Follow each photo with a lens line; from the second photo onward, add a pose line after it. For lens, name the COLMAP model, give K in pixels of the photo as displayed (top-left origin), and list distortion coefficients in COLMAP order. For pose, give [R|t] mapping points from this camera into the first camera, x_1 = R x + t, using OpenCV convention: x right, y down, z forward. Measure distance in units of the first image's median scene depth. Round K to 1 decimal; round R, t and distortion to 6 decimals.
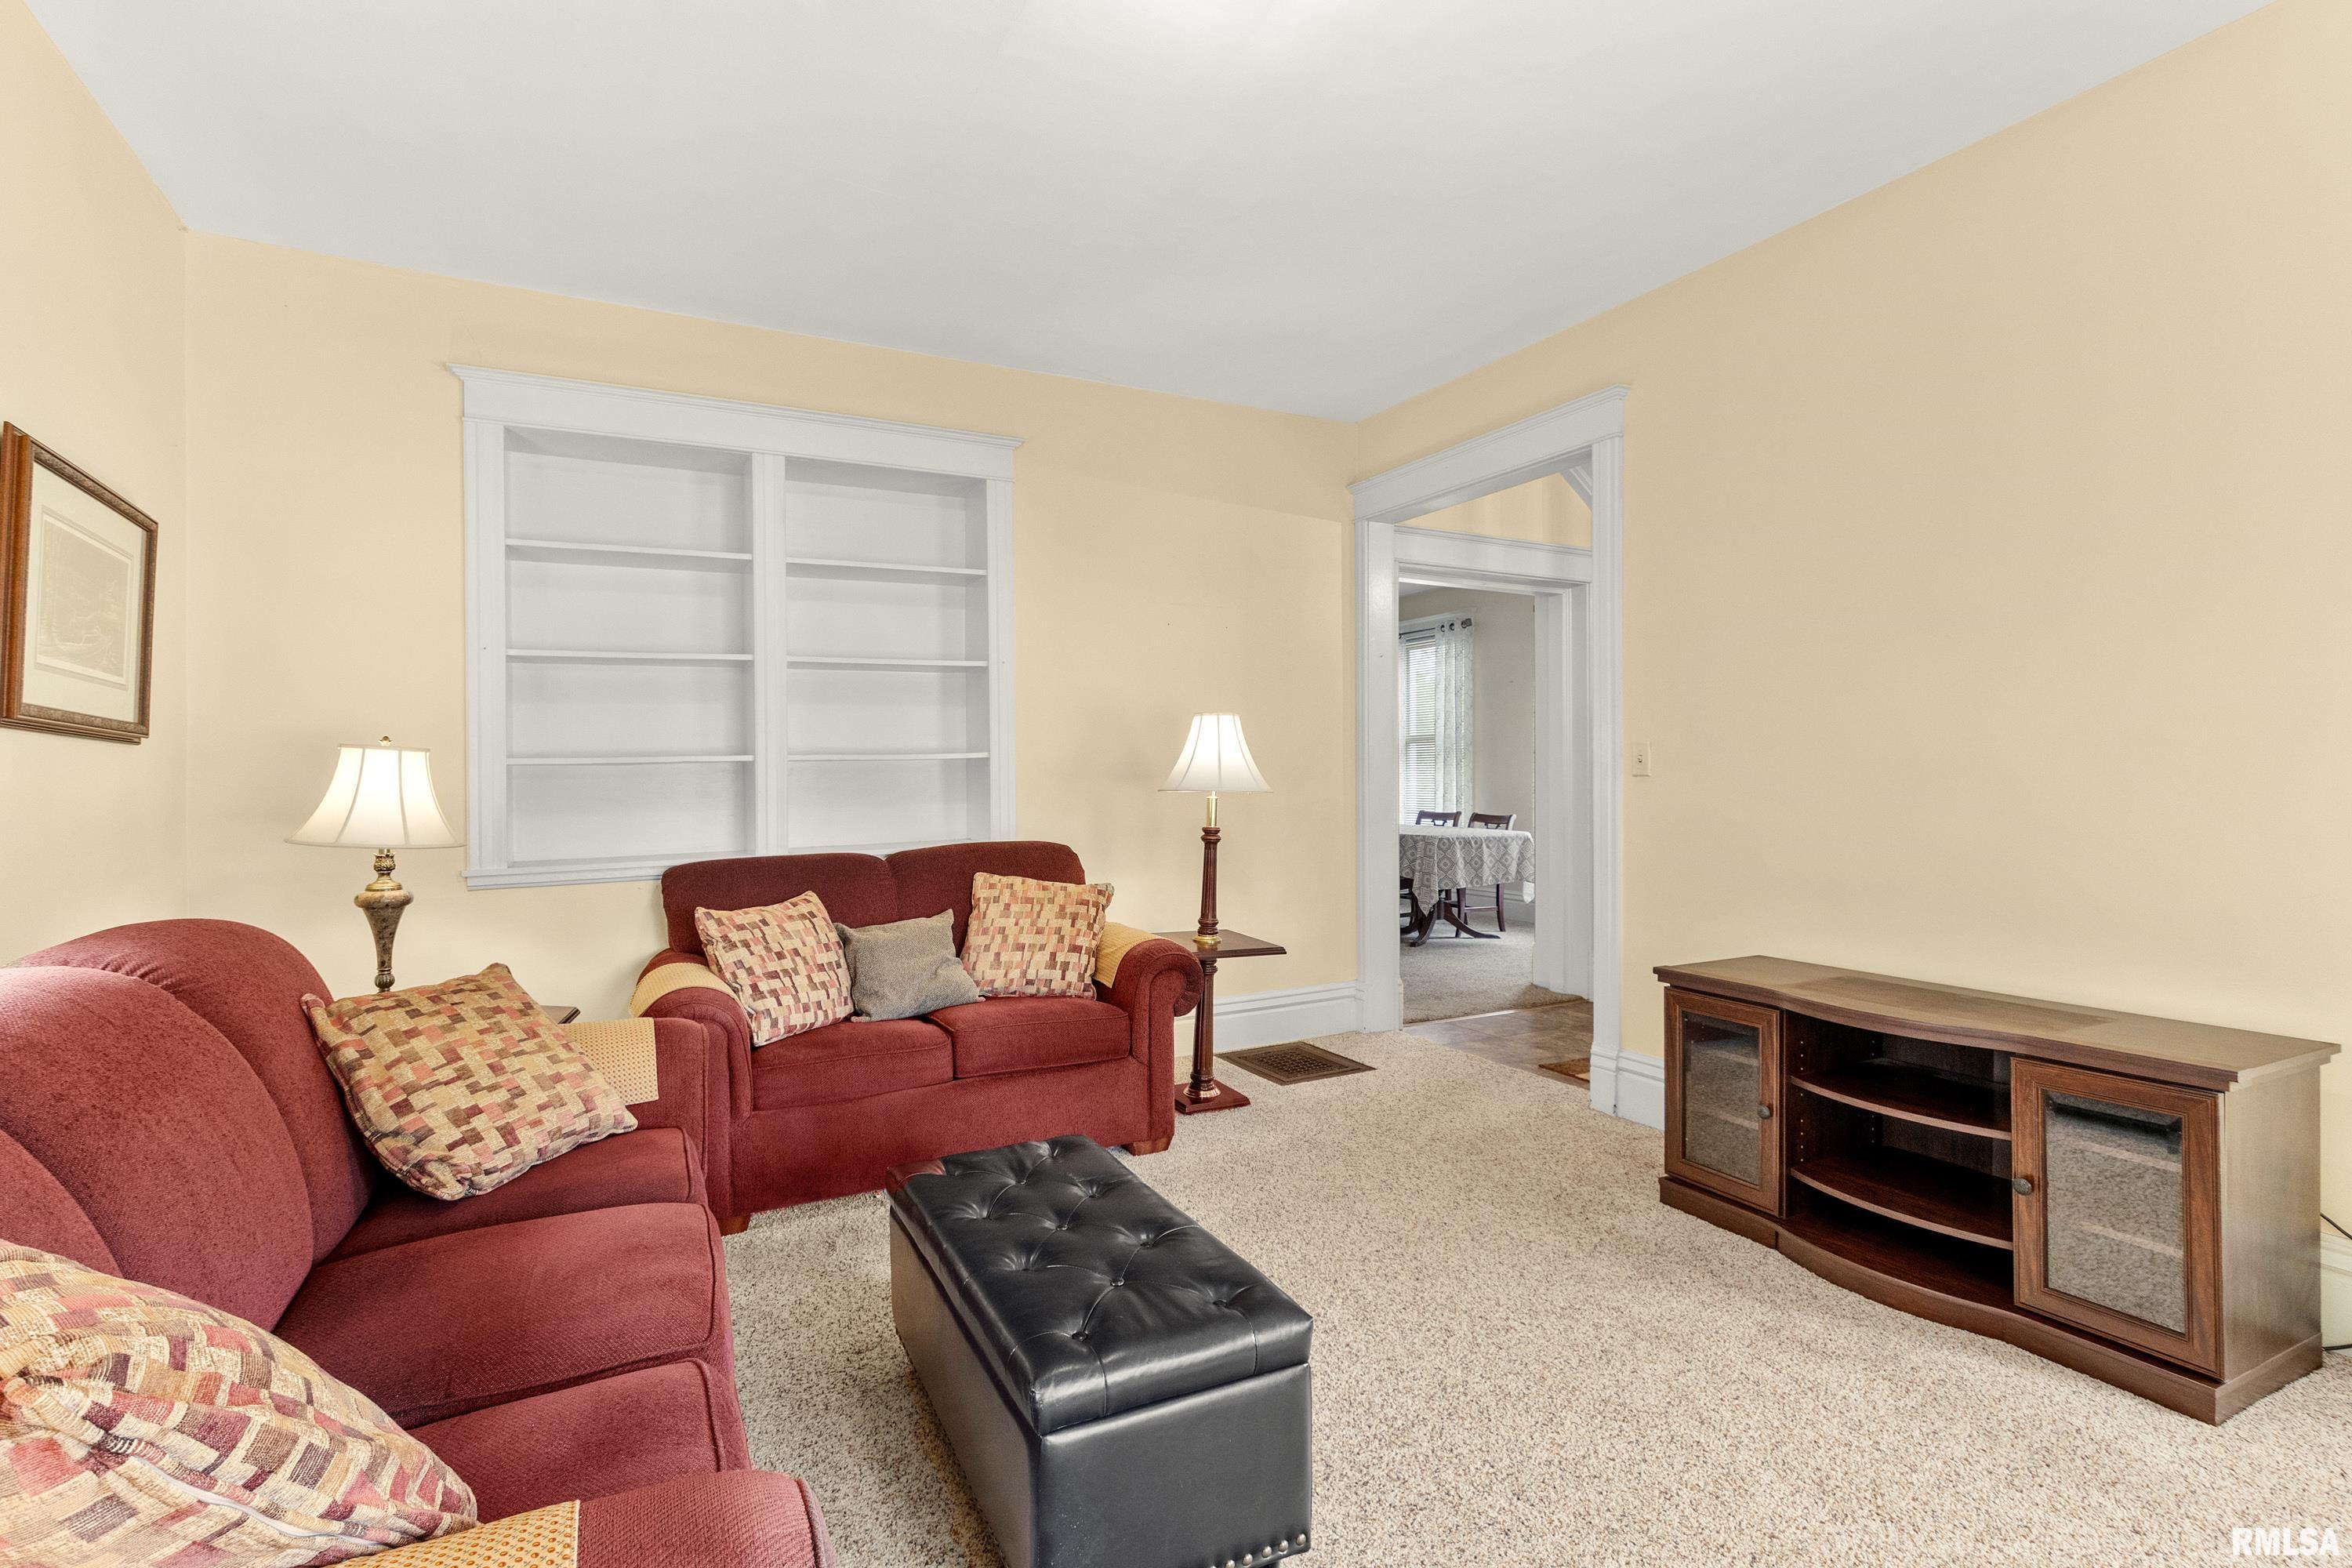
lens RADIAL K [[1099.2, 0, 1172.8], [0, 1099.2, 772.9], [0, 0, 1]] dist [-0.007293, 0.000069]
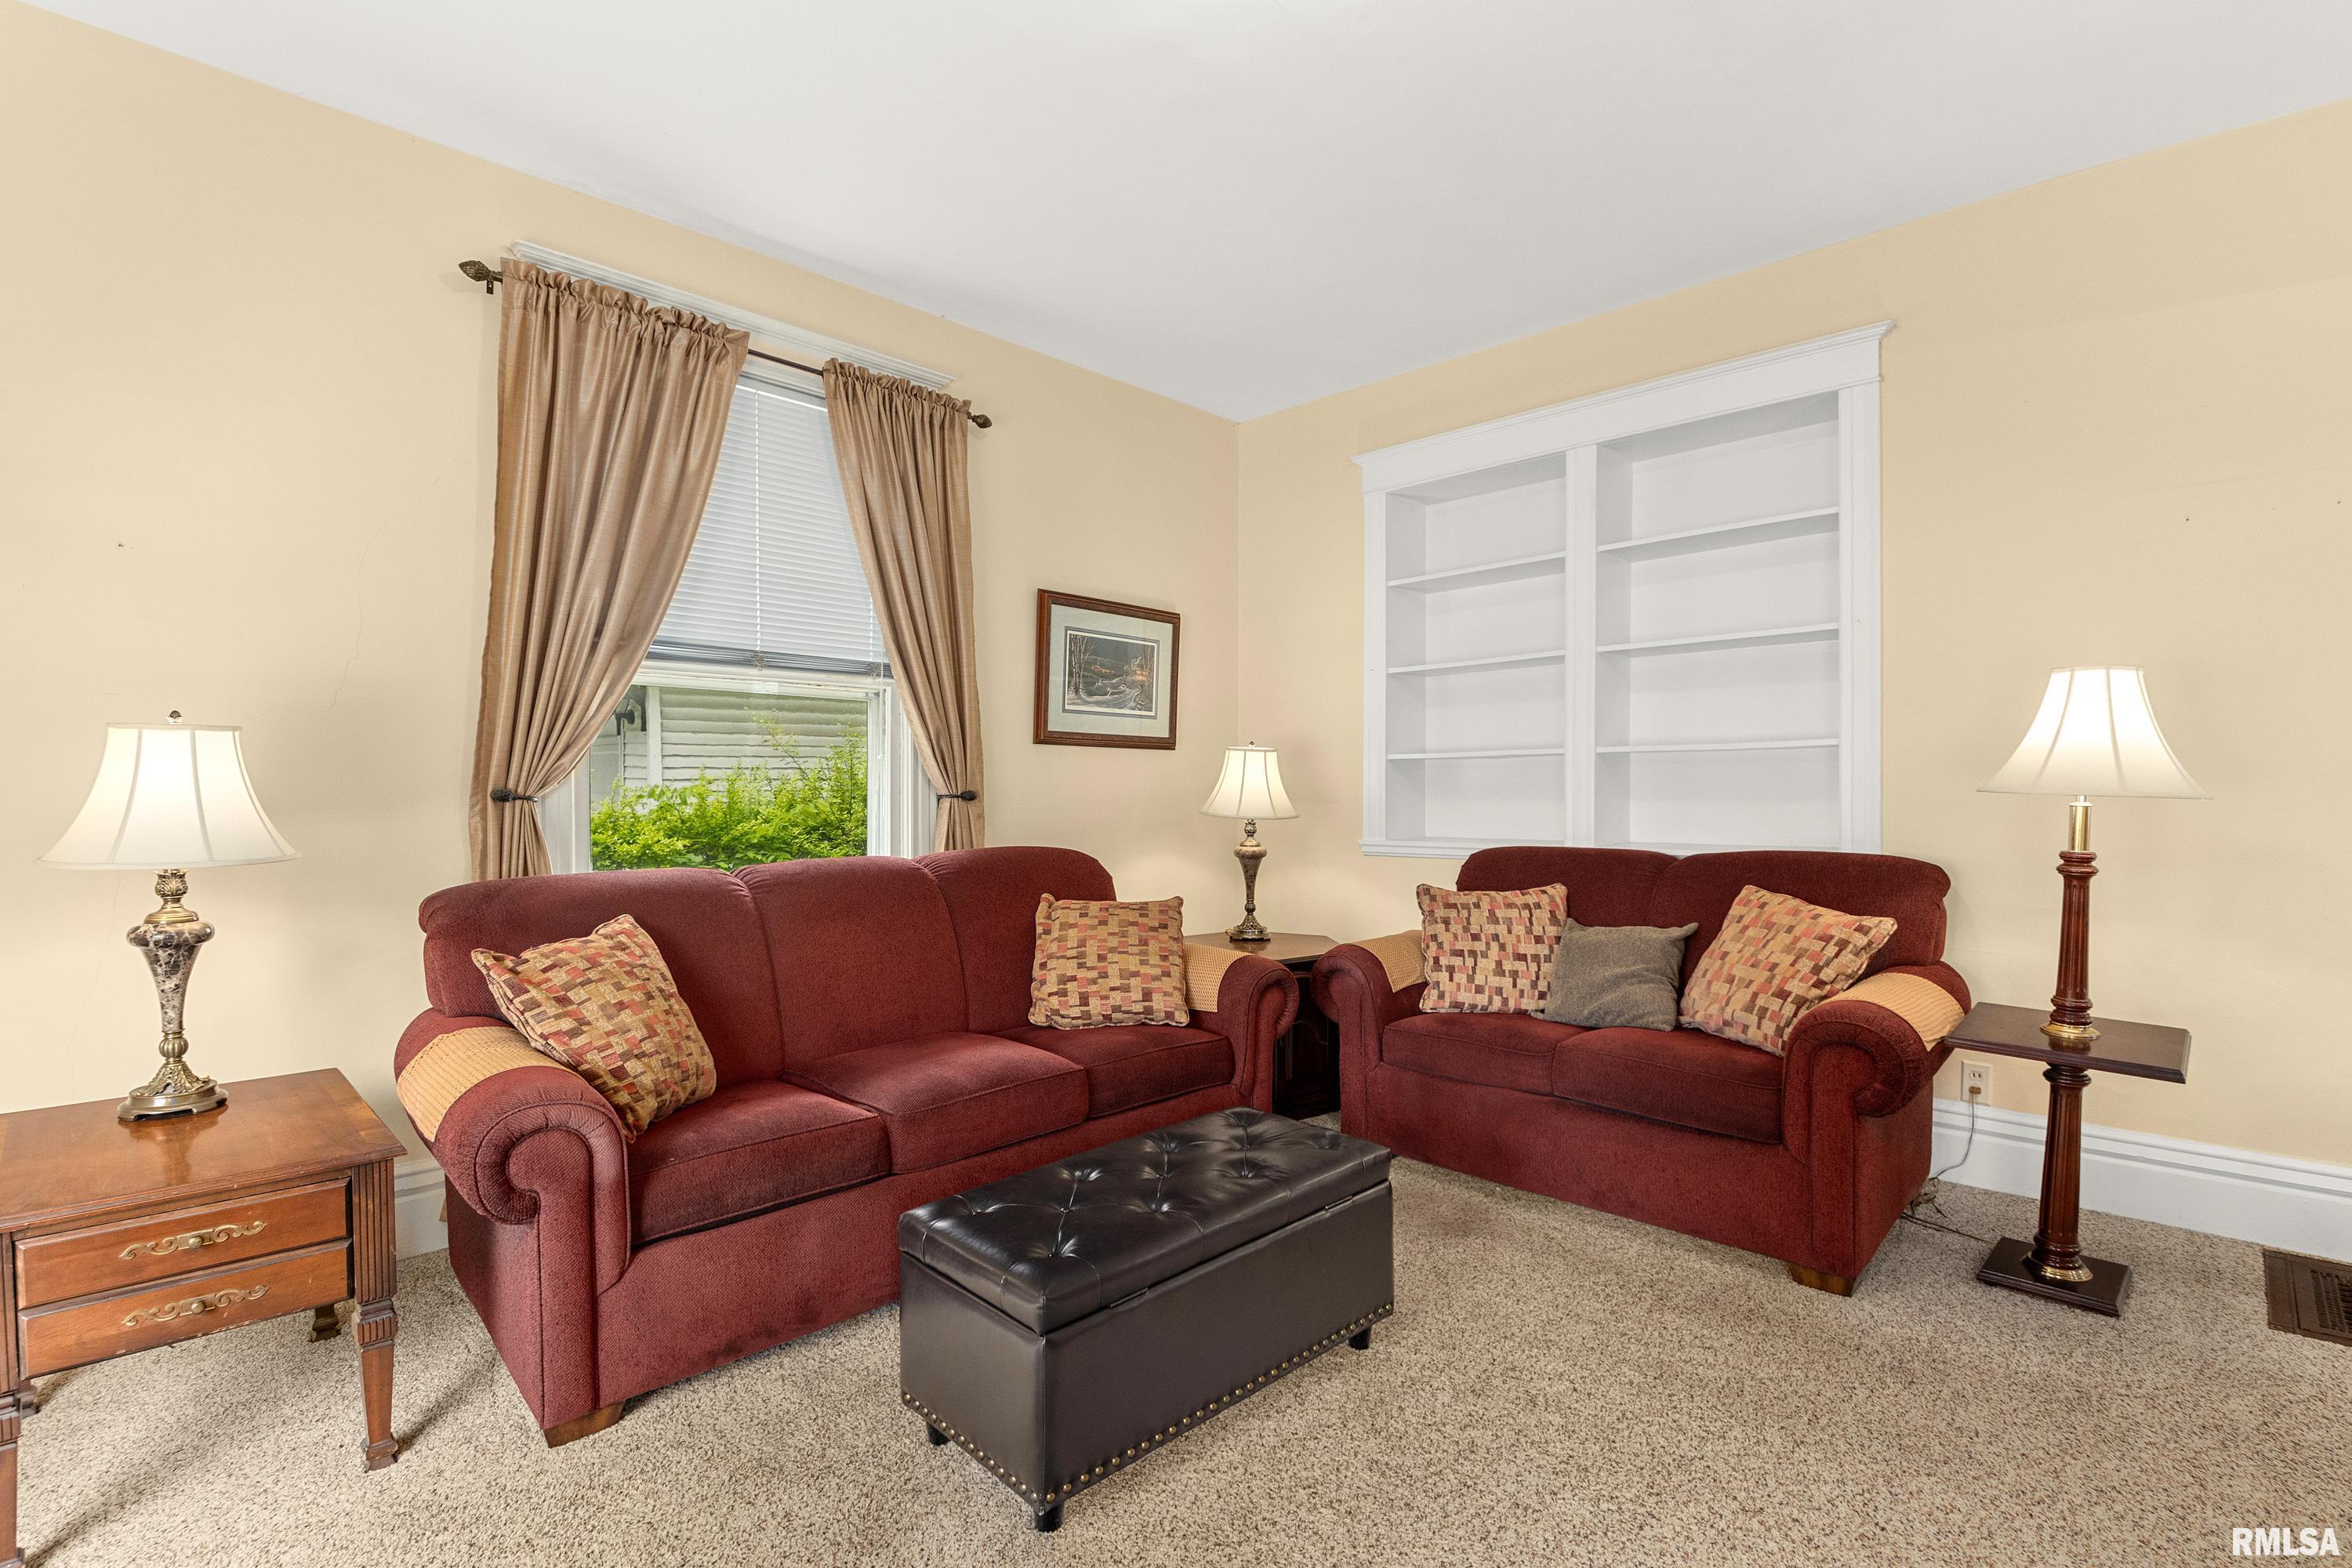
lens RADIAL K [[1099.2, 0, 1173.1], [0, 1099.2, 793.6], [0, 0, 1]] dist [-0.007293, 0.000069]
pose [[0.301861, 0.022773, -0.953080, 0.520157], [0.003693, 0.999679, 0.025056, -0.000851], [0.953345, -0.011084, 0.301681, 0.366912]]
